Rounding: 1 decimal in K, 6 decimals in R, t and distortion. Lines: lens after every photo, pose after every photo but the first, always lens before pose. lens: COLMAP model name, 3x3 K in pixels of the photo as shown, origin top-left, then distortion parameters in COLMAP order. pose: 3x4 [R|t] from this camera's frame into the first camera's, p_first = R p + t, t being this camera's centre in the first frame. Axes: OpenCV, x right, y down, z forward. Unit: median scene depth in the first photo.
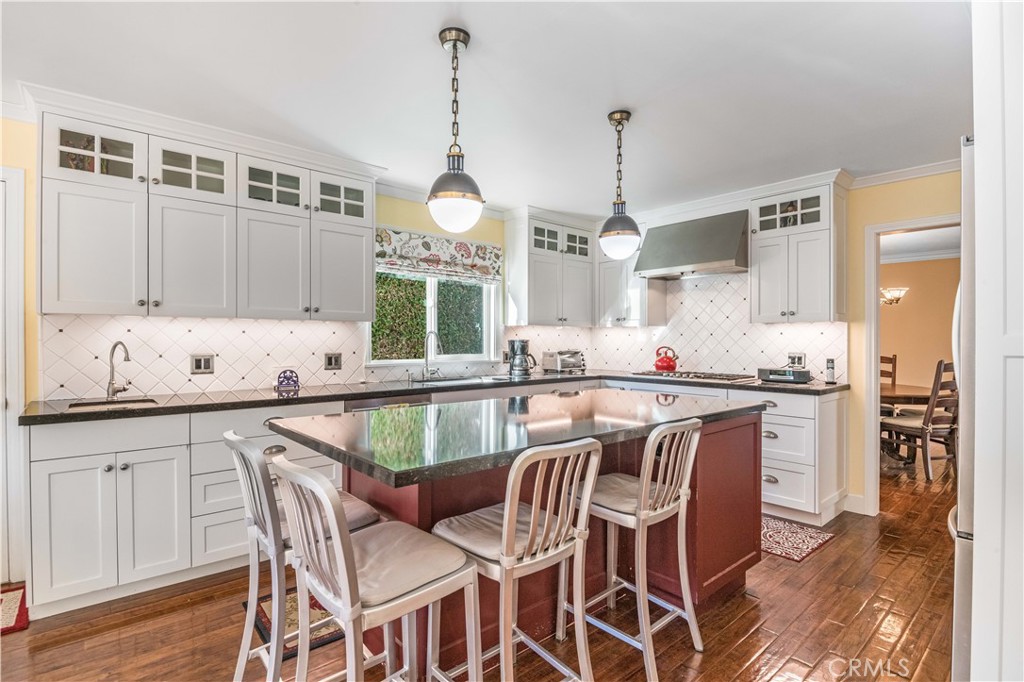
lens RADIAL K [[500.3, 0, 512.0], [0, 500.3, 341.0], [0, 0, 1]] dist [-0.001465, -0.000613]
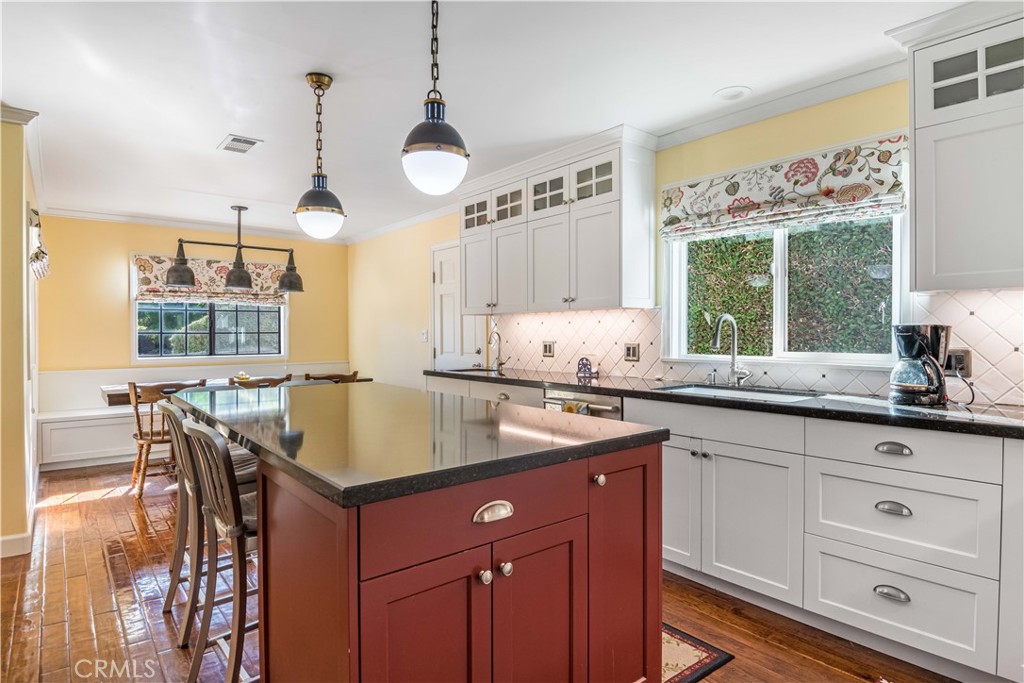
lens RADIAL K [[571.6, 0, 512.0], [0, 571.6, 341.5], [0, 0, 1]] dist [0.000340, -0.000306]
pose [[-0.040471, 0.007722, -0.999151, 0.755406], [-0.002182, 0.999967, 0.007816, 0.014612], [0.999178, 0.002497, -0.040453, 0.892048]]
